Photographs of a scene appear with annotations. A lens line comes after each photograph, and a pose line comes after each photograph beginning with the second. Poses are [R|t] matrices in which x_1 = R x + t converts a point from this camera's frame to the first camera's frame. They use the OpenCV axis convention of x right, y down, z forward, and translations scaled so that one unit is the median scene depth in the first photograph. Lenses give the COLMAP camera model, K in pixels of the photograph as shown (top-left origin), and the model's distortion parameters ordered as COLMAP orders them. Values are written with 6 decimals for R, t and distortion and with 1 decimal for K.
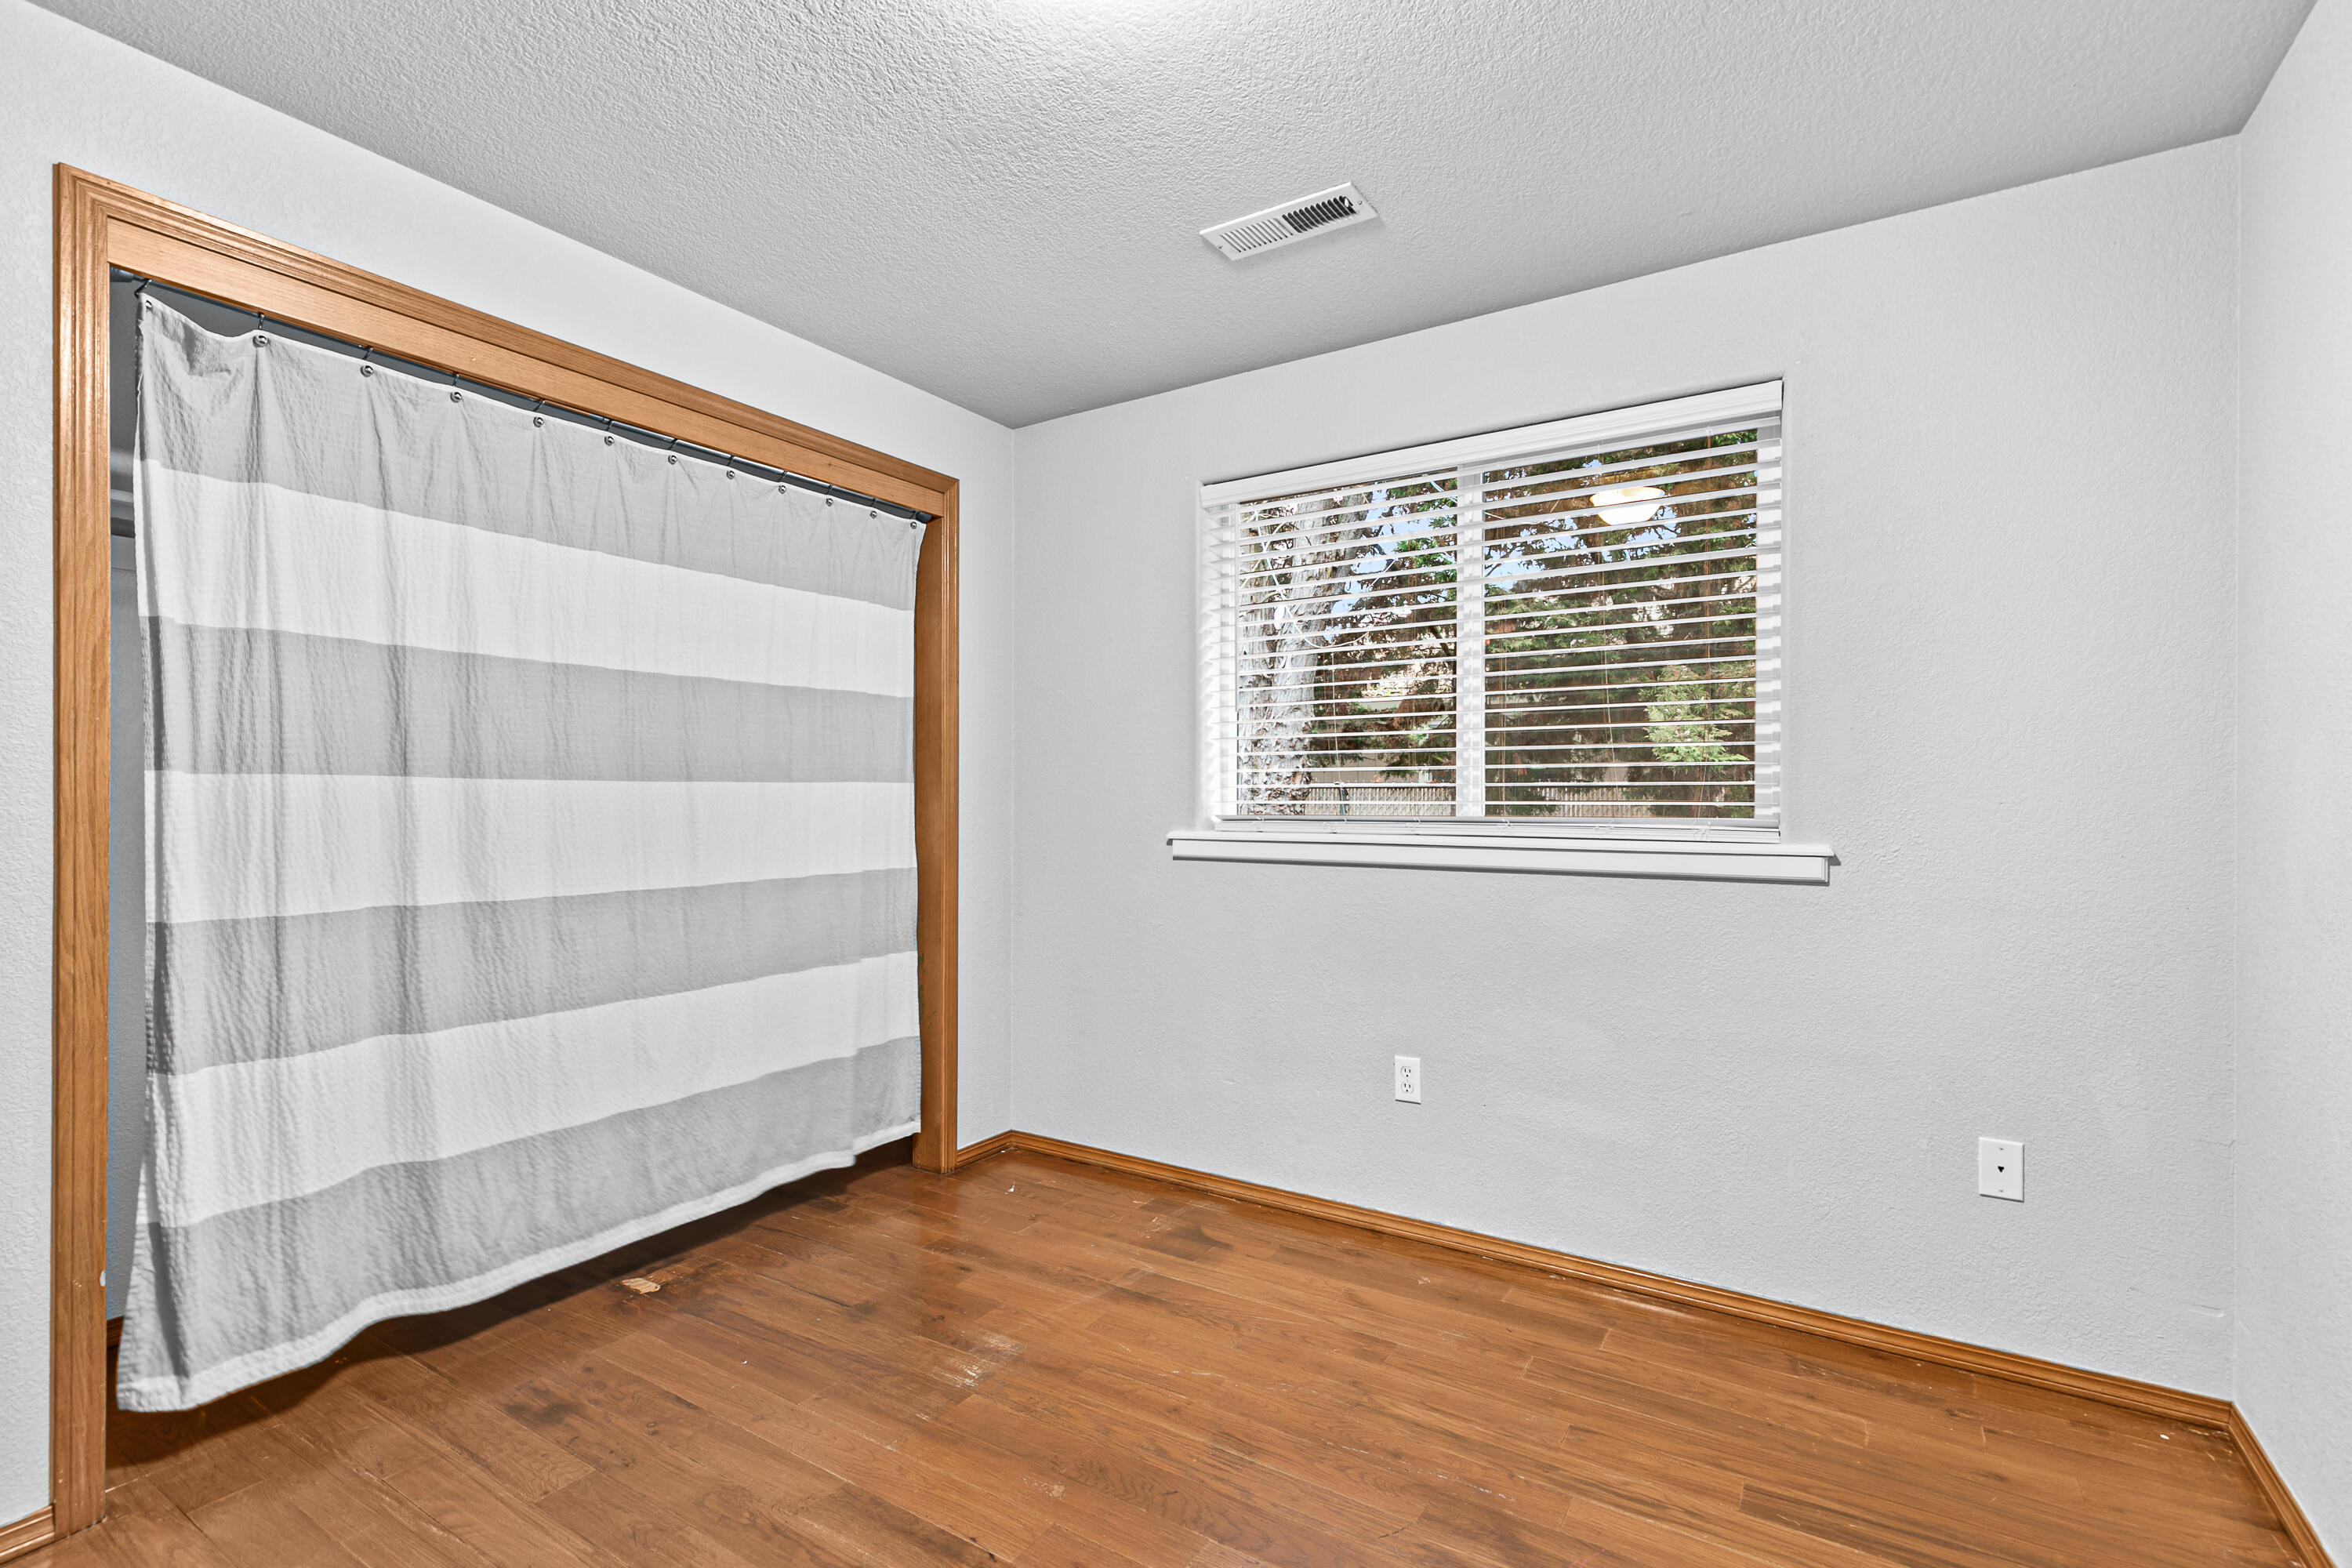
lens RADIAL K [[1066.3, 0, 1187.5], [0, 1066.3, 799.7], [0, 0, 1]] dist [0.009277, -0.001537]
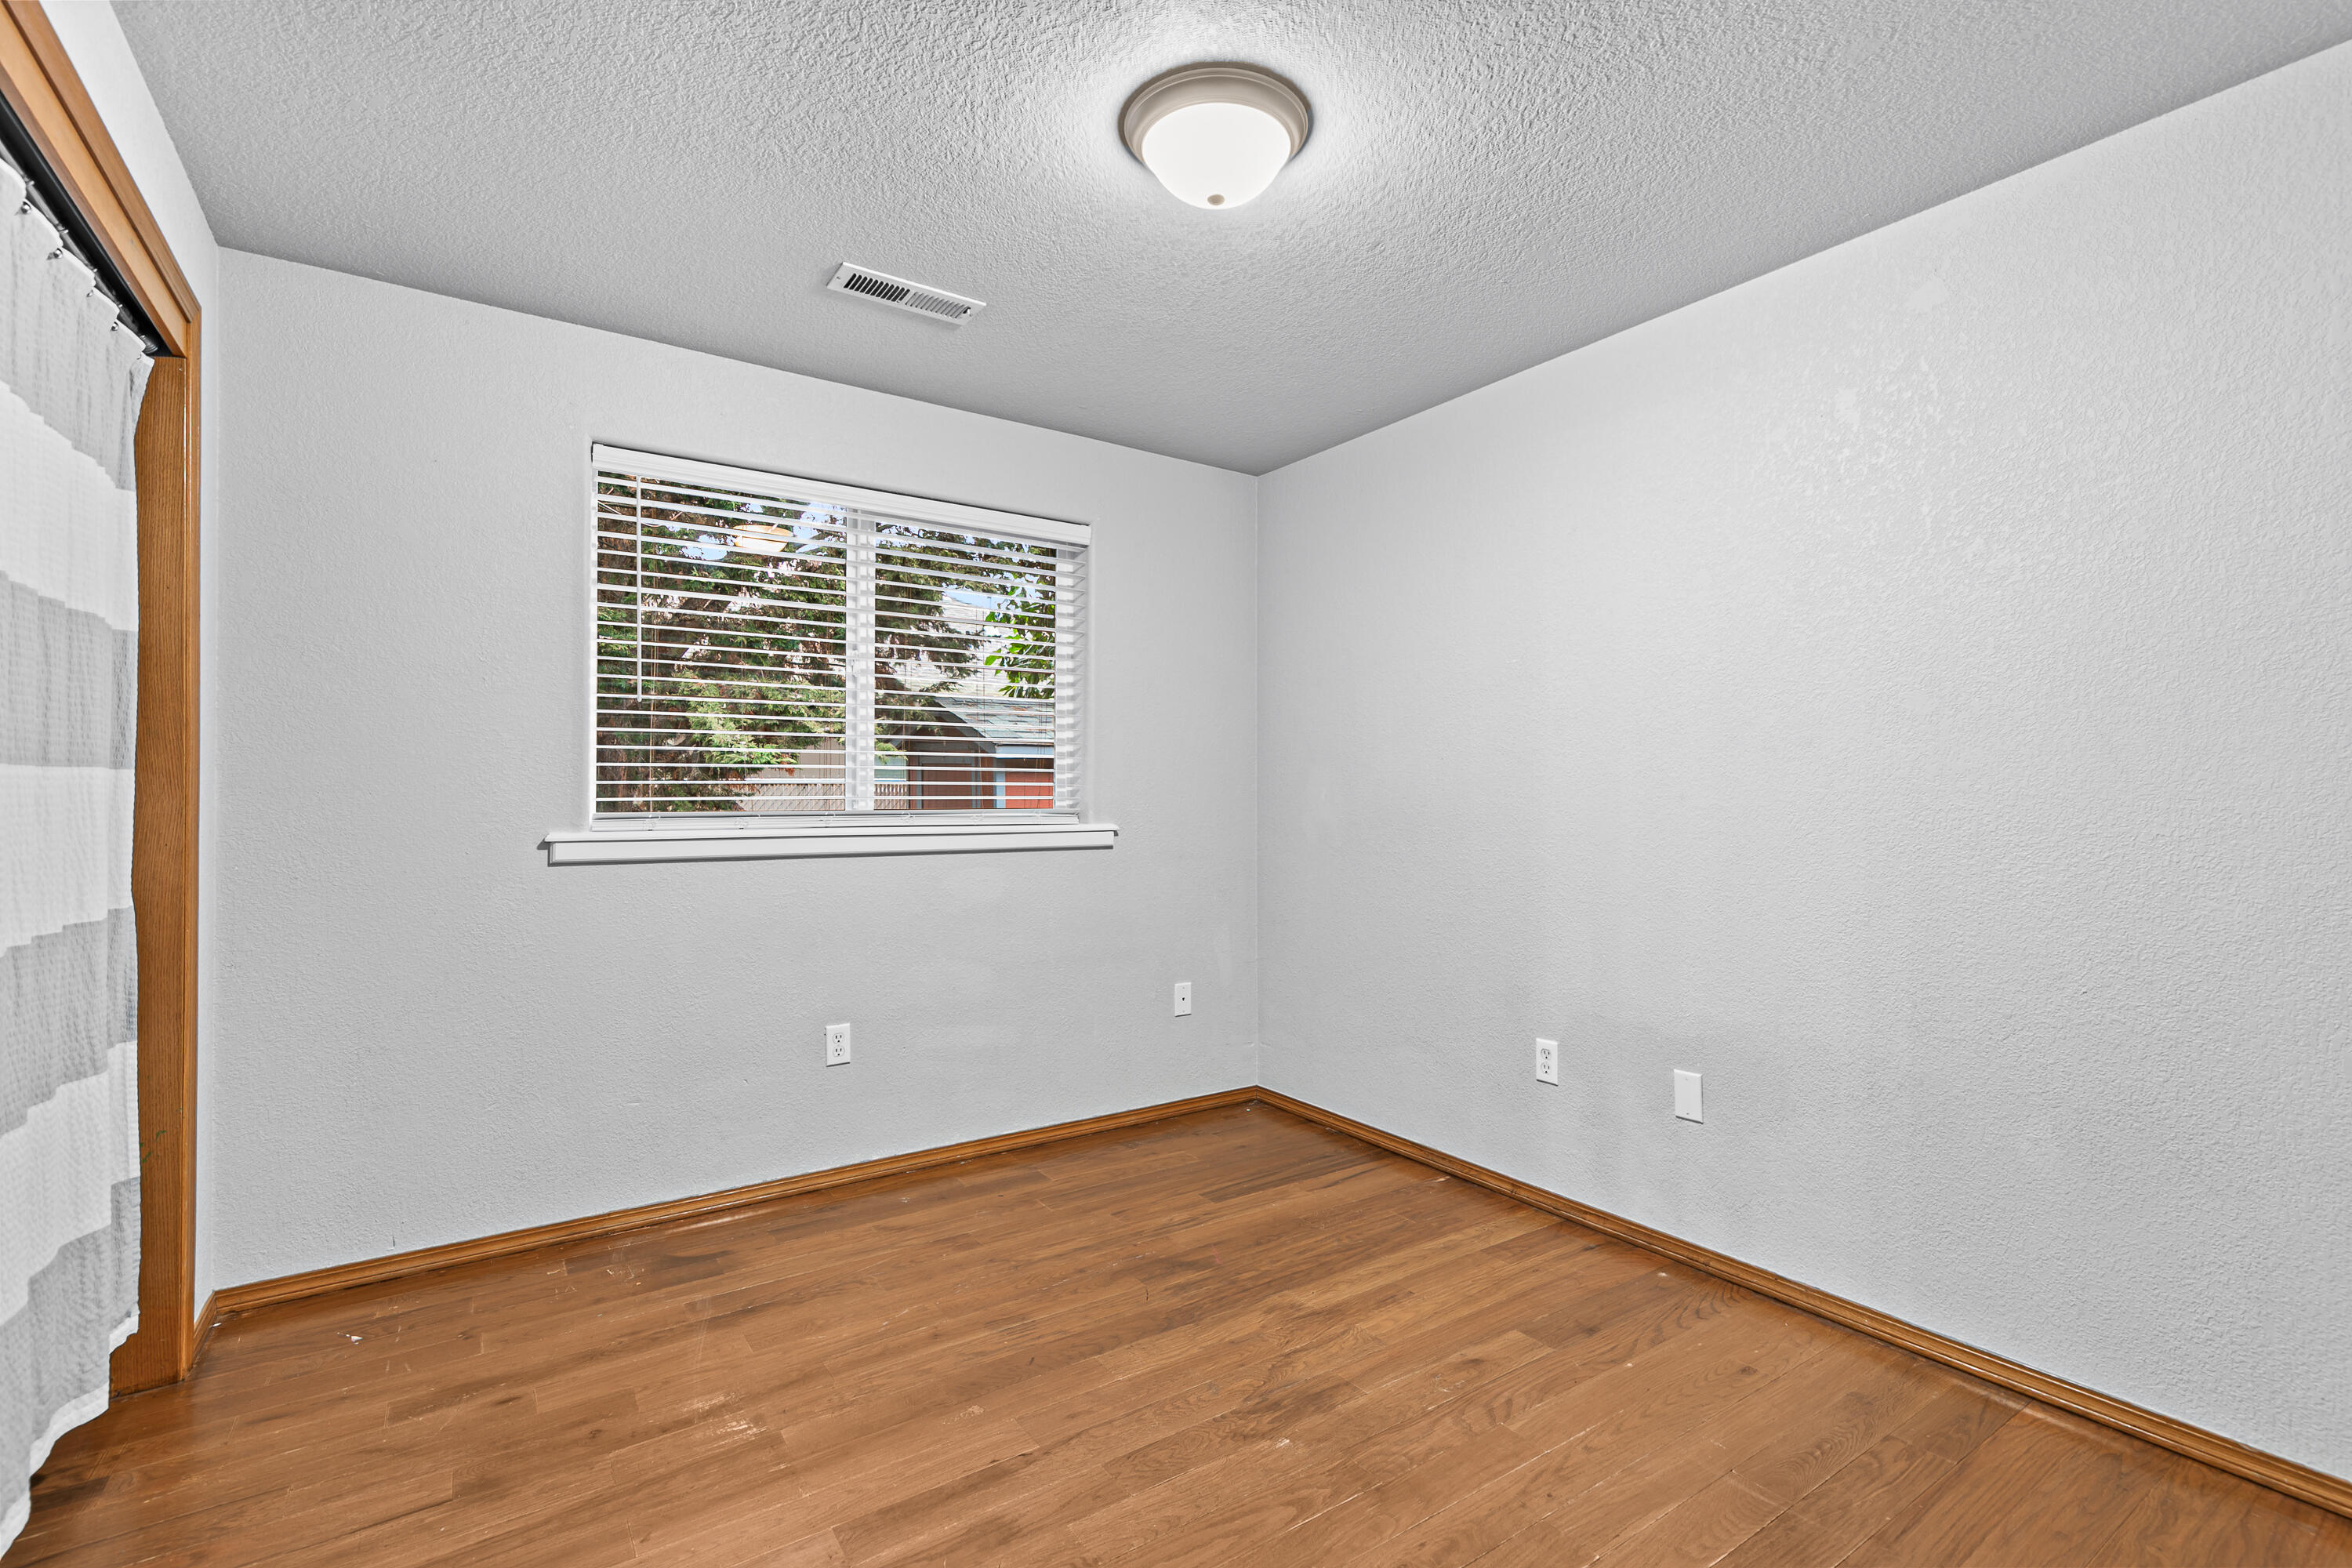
lens RADIAL K [[1052.0, 0, 1176.0], [0, 1052.0, 784.0], [0, 0, 1]] dist [0.011551, -0.000426]
pose [[0.401211, 0.009644, 0.915935, -0.764662], [0.001385, 0.999937, -0.011135, 0.000407], [-0.915985, 0.005736, 0.401172, 0.257613]]
